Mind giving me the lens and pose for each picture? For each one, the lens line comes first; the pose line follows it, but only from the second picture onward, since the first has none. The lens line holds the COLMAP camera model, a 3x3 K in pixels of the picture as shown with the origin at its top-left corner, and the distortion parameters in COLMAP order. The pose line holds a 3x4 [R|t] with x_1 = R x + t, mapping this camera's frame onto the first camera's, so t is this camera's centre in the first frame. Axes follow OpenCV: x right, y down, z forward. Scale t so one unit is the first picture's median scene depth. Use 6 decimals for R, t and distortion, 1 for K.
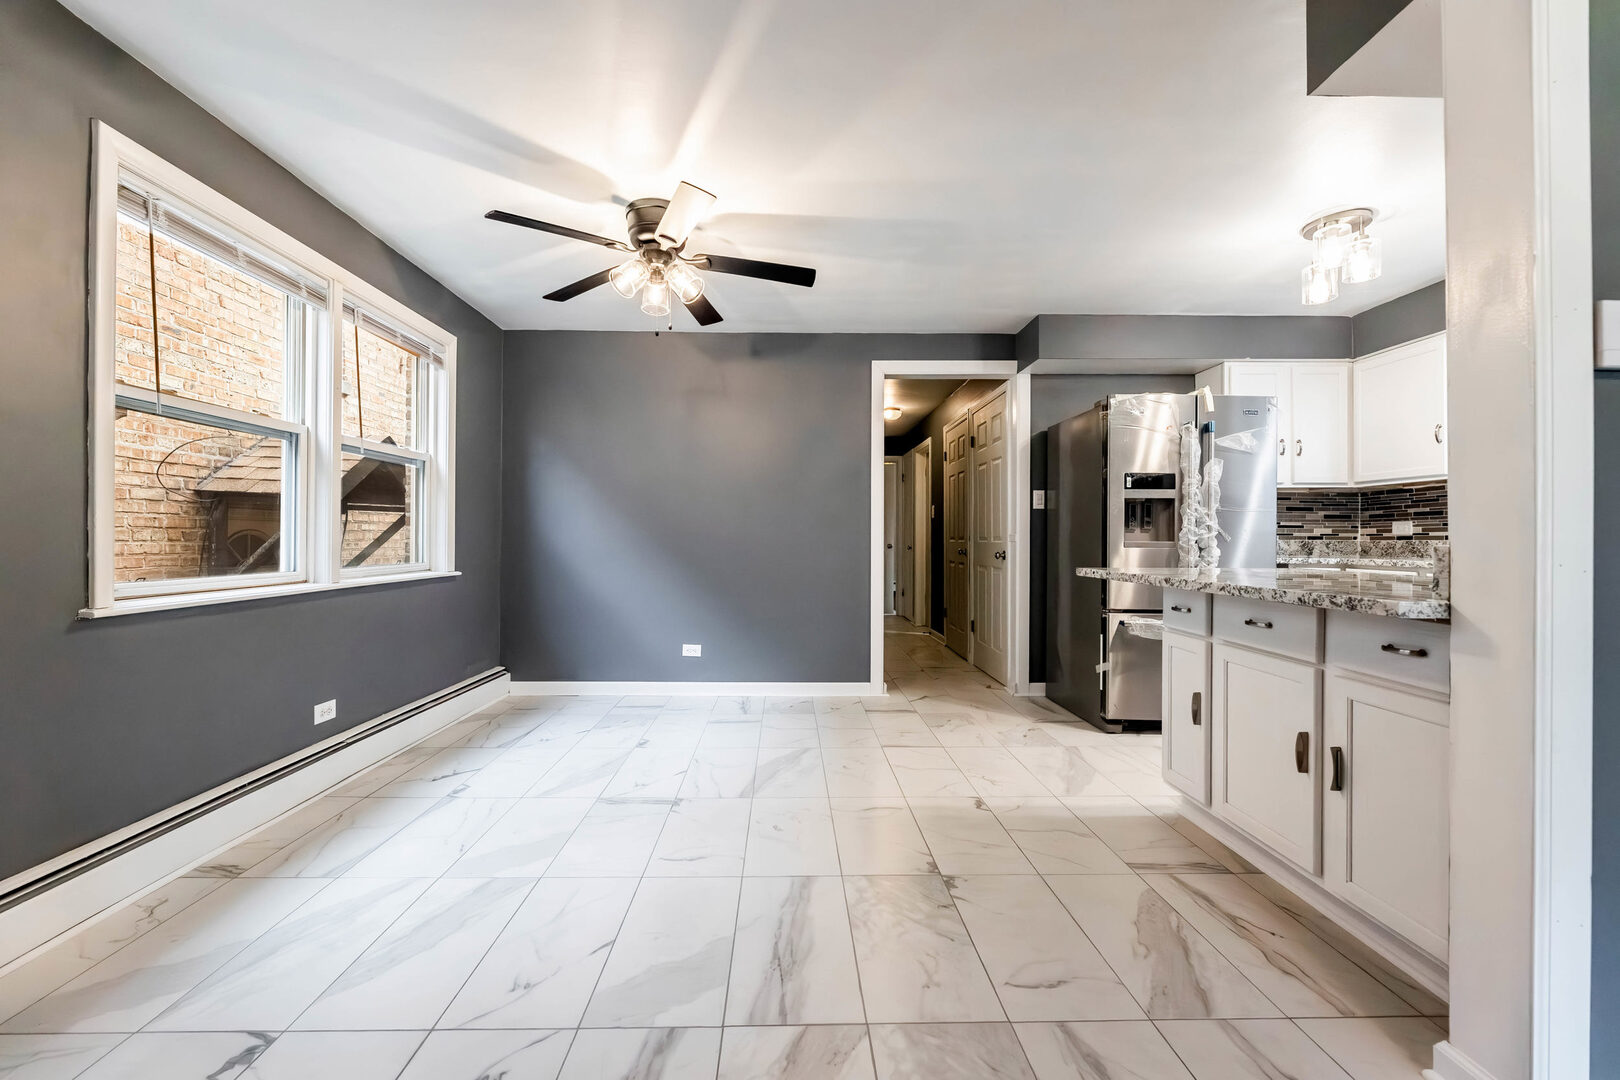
lens RADIAL K [[652.4, 0, 800.3], [0, 652.4, 539.2], [0, 0, 1]] dist [-0.002931, -0.000043]
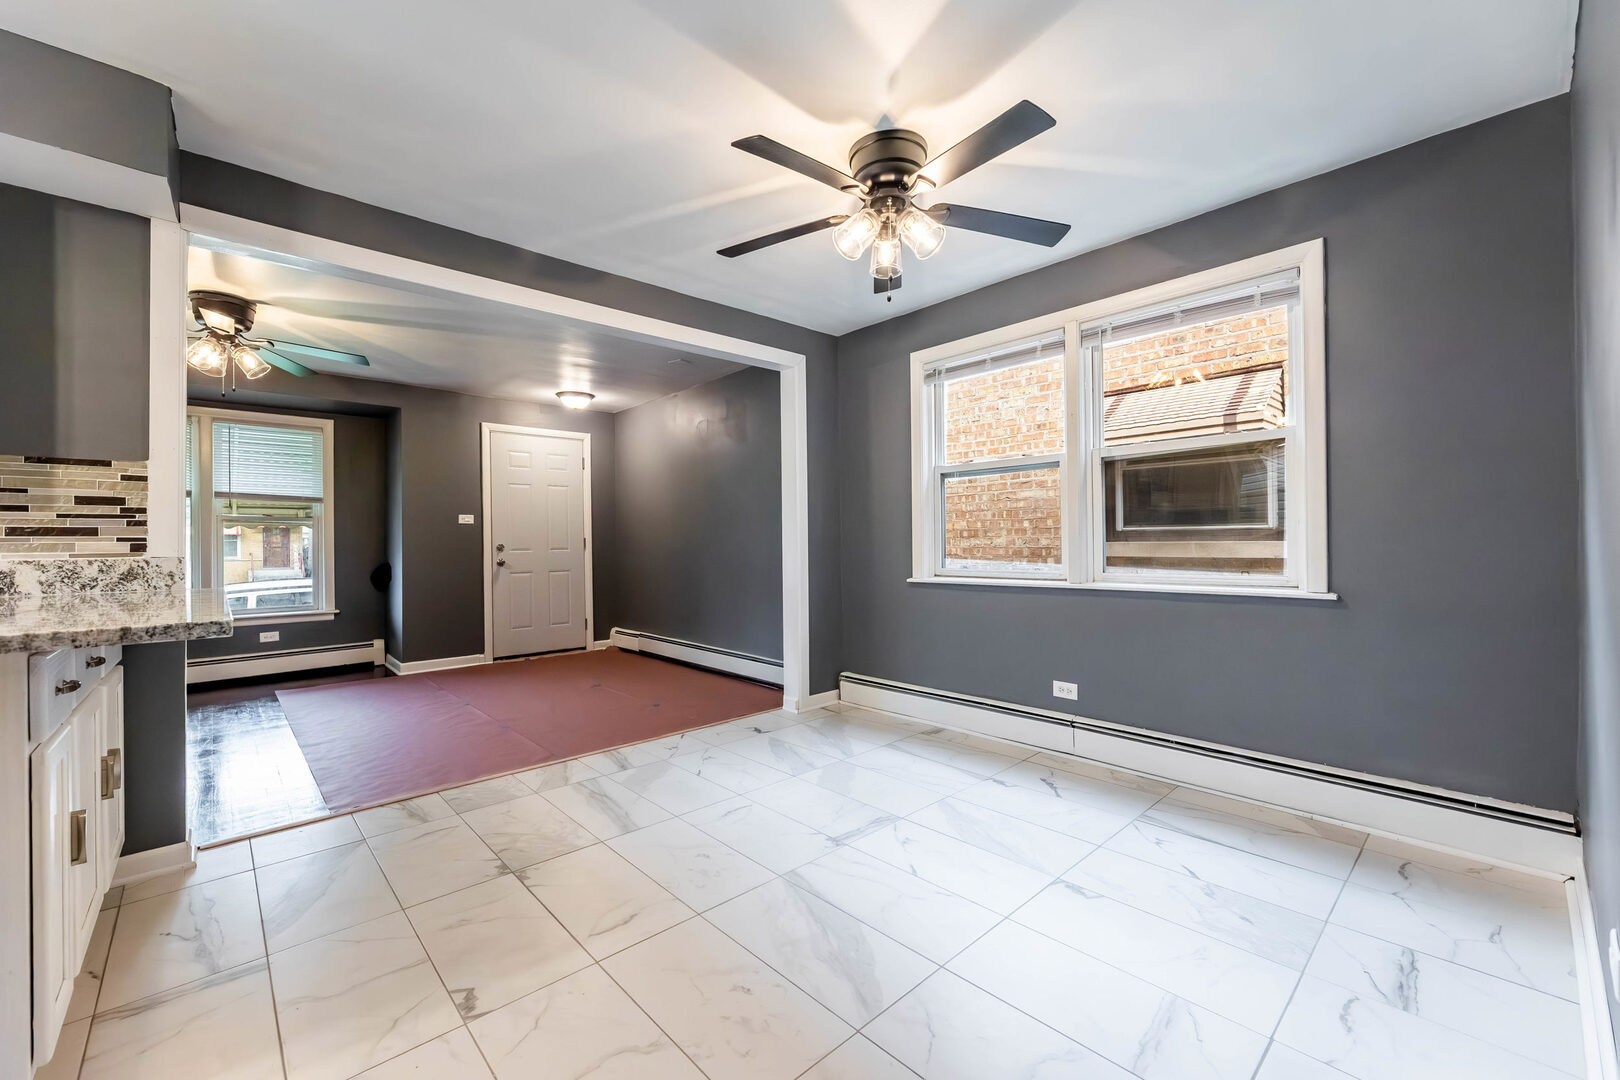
lens RADIAL K [[652.4, 0, 800.3], [0, 652.4, 539.2], [0, 0, 1]] dist [-0.002931, -0.000043]
pose [[-0.755192, 0.000614, -0.655503, 0.346830], [0.008268, 0.999929, -0.008589, -0.003863], [0.655451, -0.011906, -0.755144, 1.318355]]
